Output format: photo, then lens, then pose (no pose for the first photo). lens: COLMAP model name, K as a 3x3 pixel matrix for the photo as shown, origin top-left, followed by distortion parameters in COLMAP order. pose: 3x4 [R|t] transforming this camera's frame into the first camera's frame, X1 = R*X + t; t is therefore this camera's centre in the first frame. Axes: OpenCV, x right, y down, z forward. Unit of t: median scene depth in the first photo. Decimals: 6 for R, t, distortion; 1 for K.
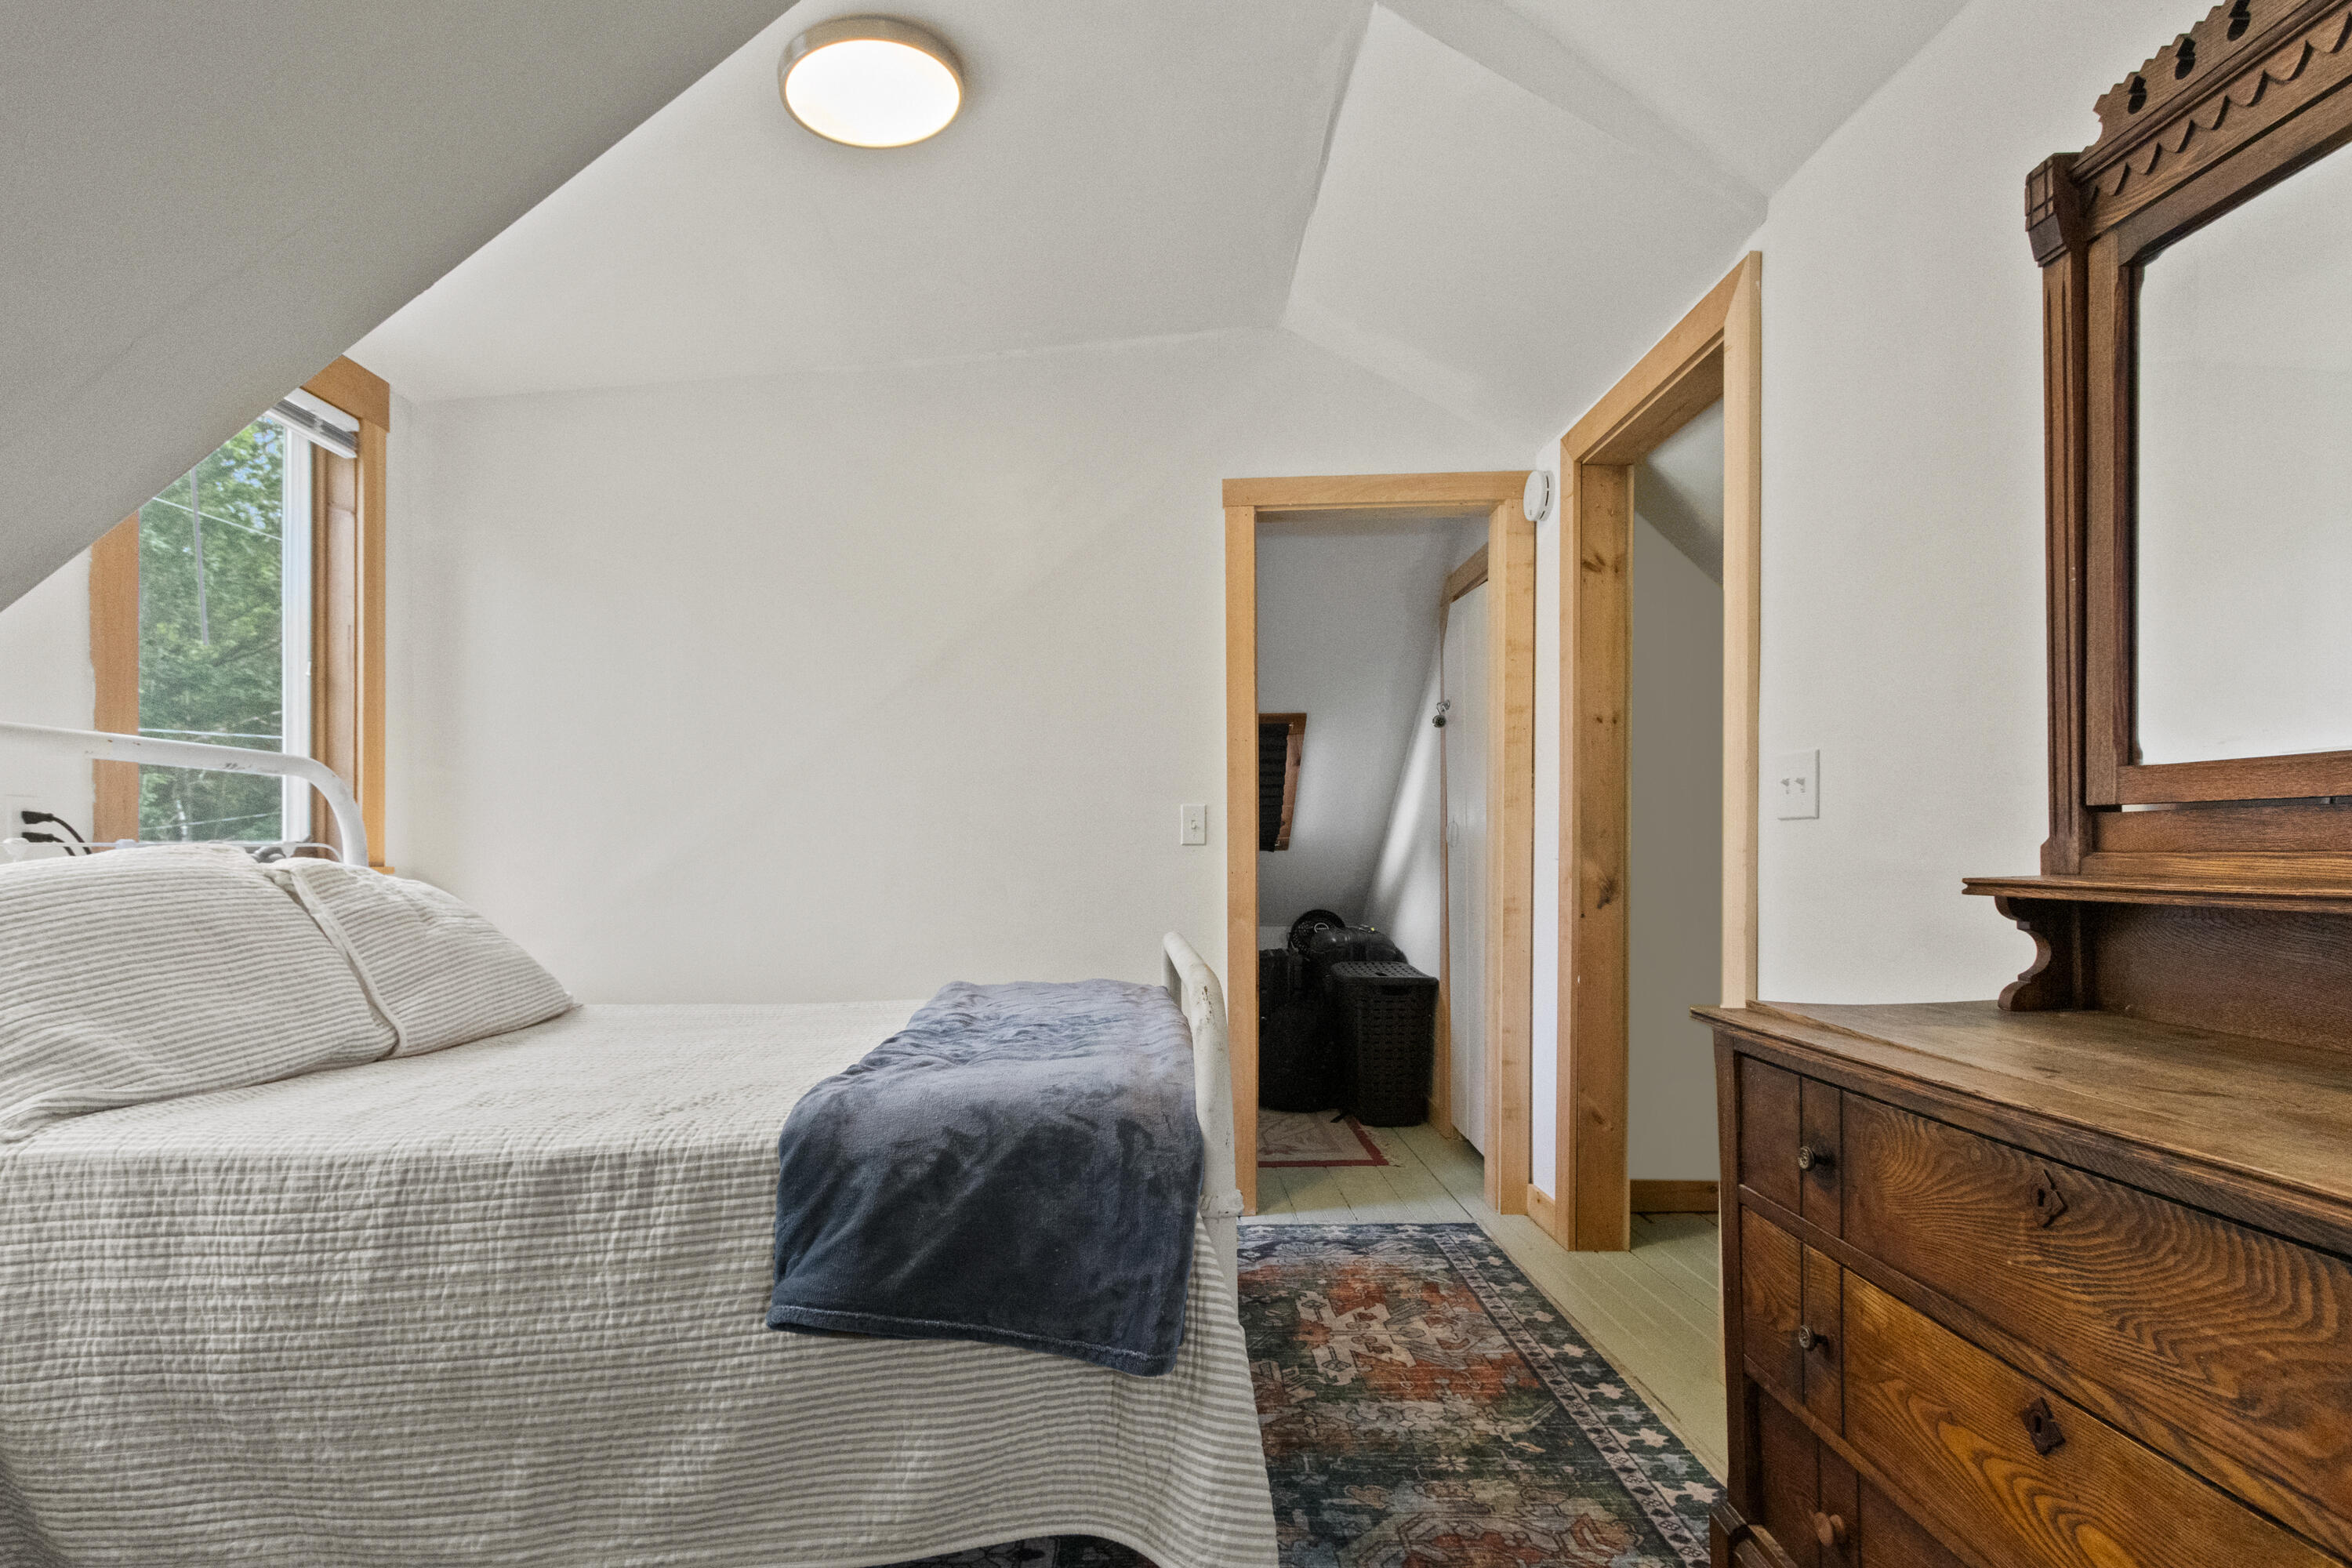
lens RADIAL K [[1136.9, 0, 1173.6], [0, 1136.9, 815.5], [0, 0, 1]] dist [-0.000165, -0.000607]
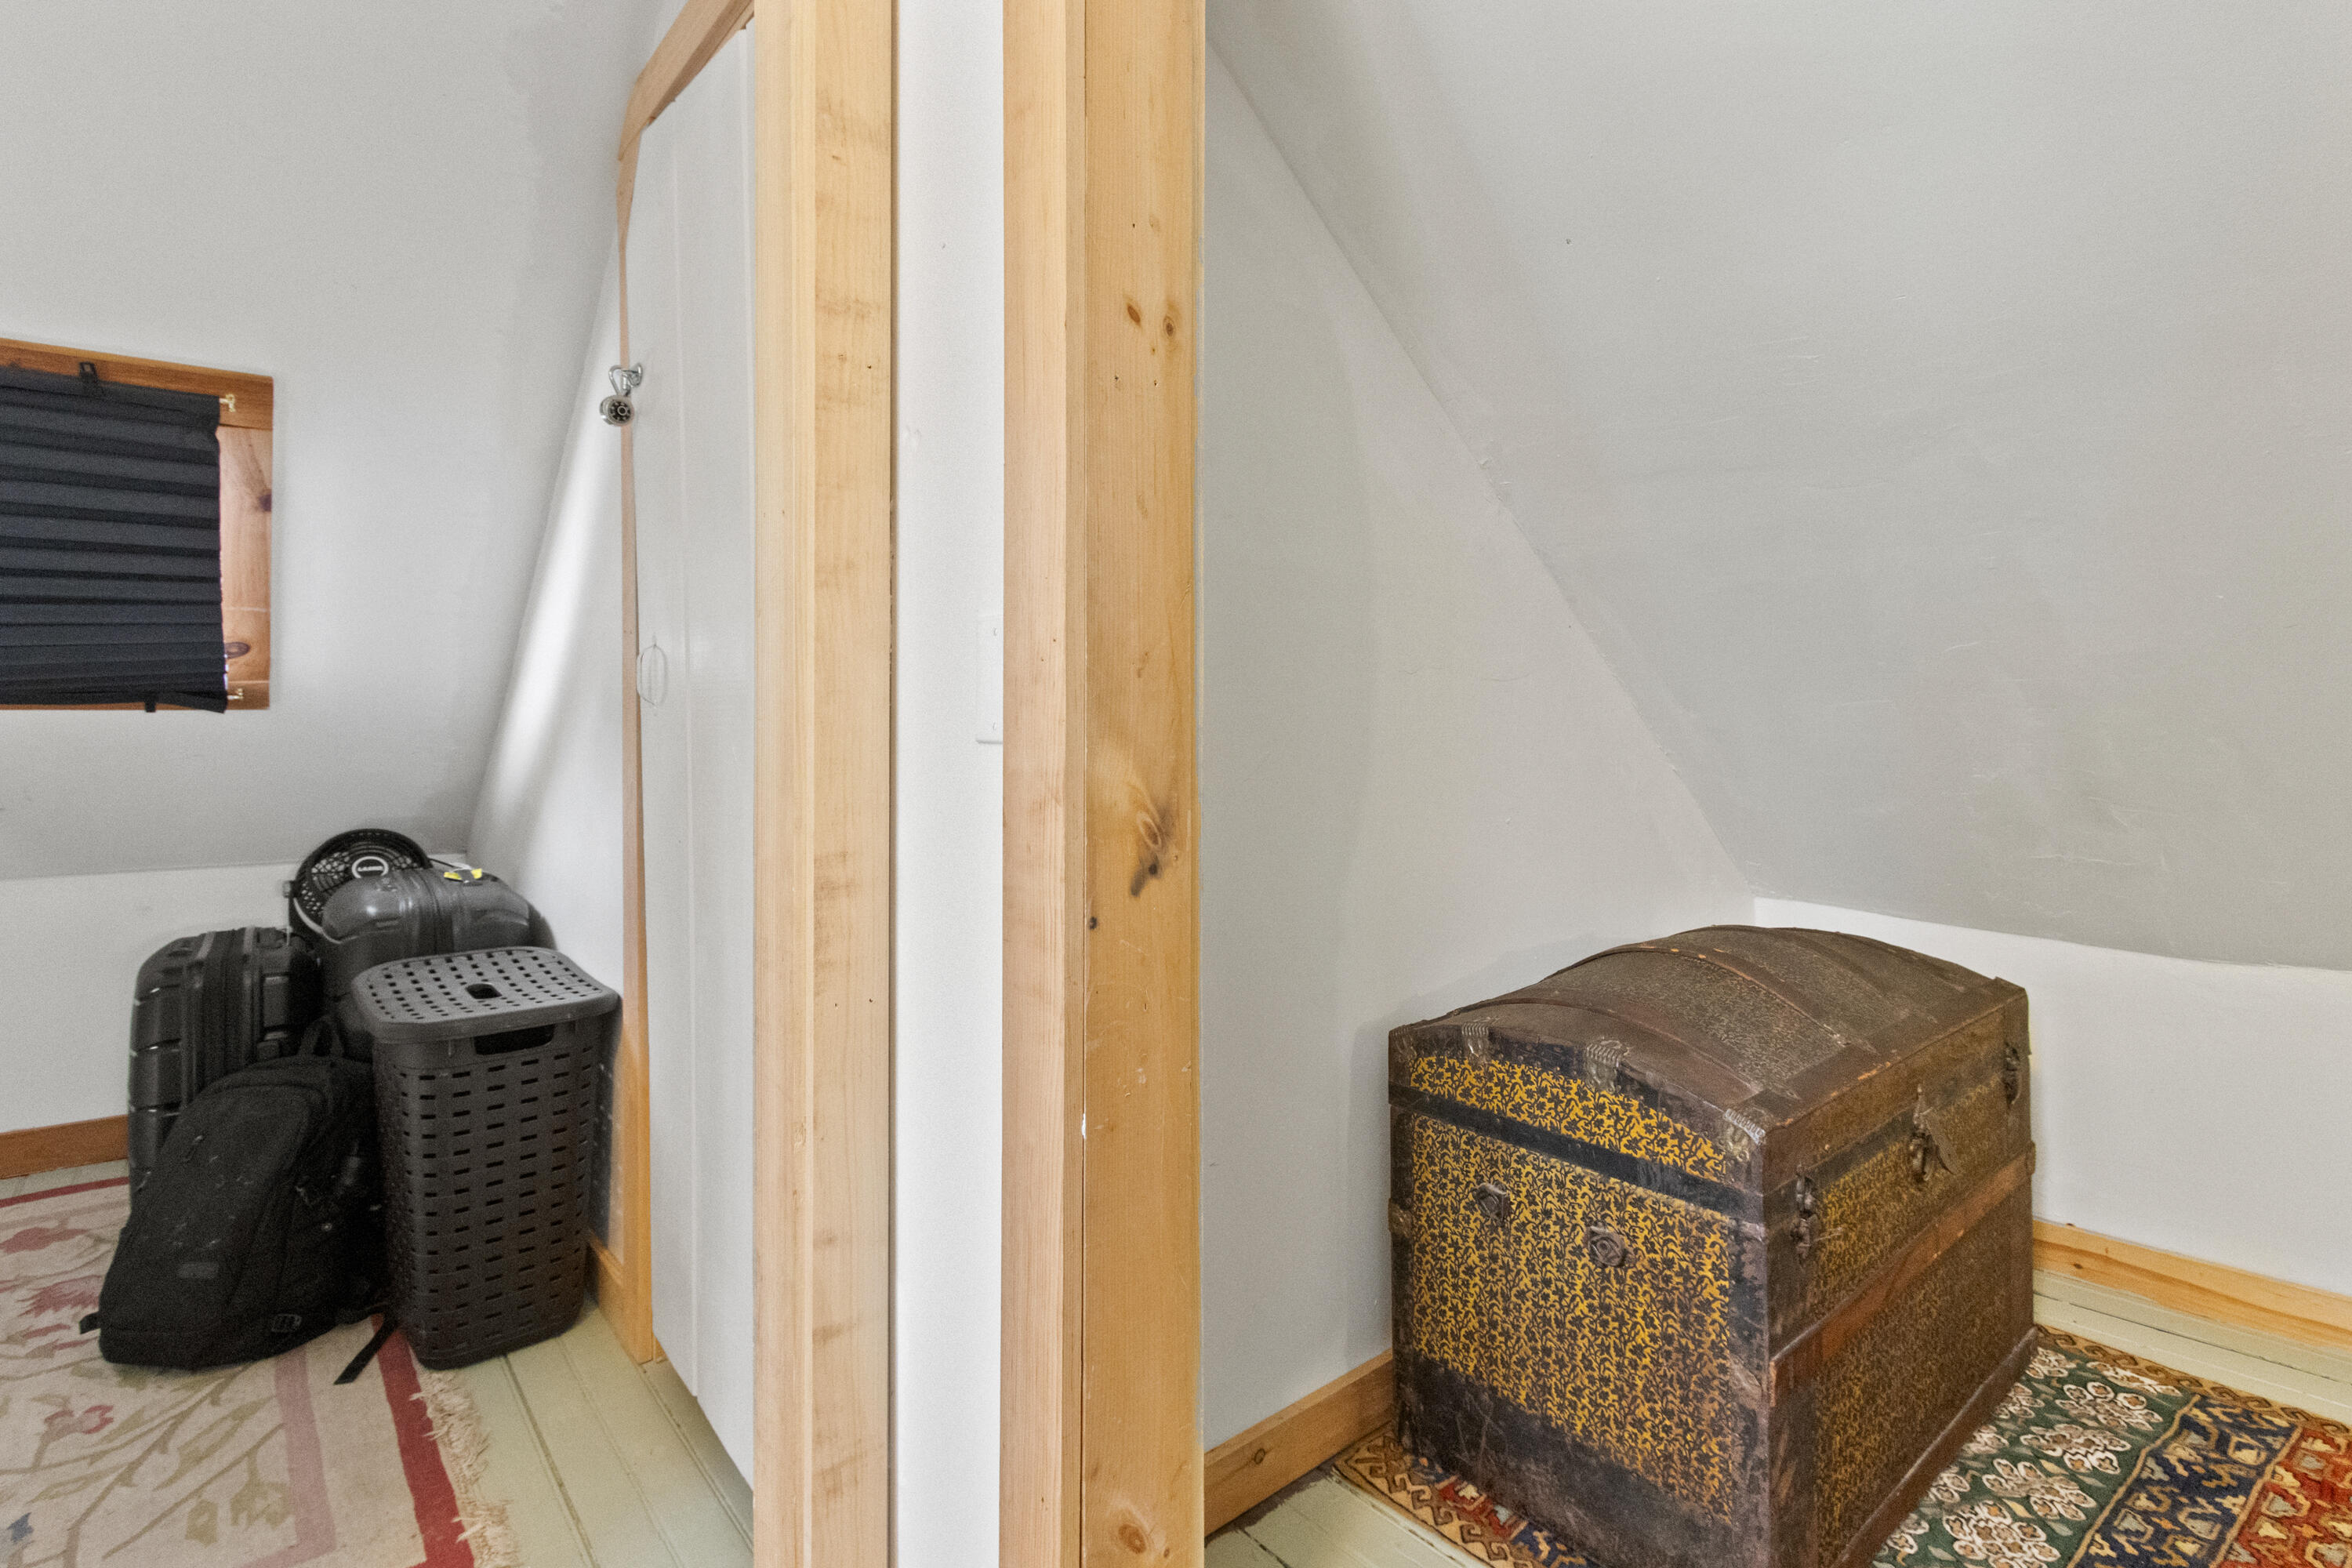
lens RADIAL K [[1136.9, 0, 1173.6], [0, 1136.9, 815.5], [0, 0, 1]] dist [-0.000165, -0.000607]
pose [[0.784078, -0.030364, 0.619920, 0.135879], [-0.036546, 0.994811, 0.094950, 0.020752], [-0.619586, -0.097104, 0.778899, 0.554025]]
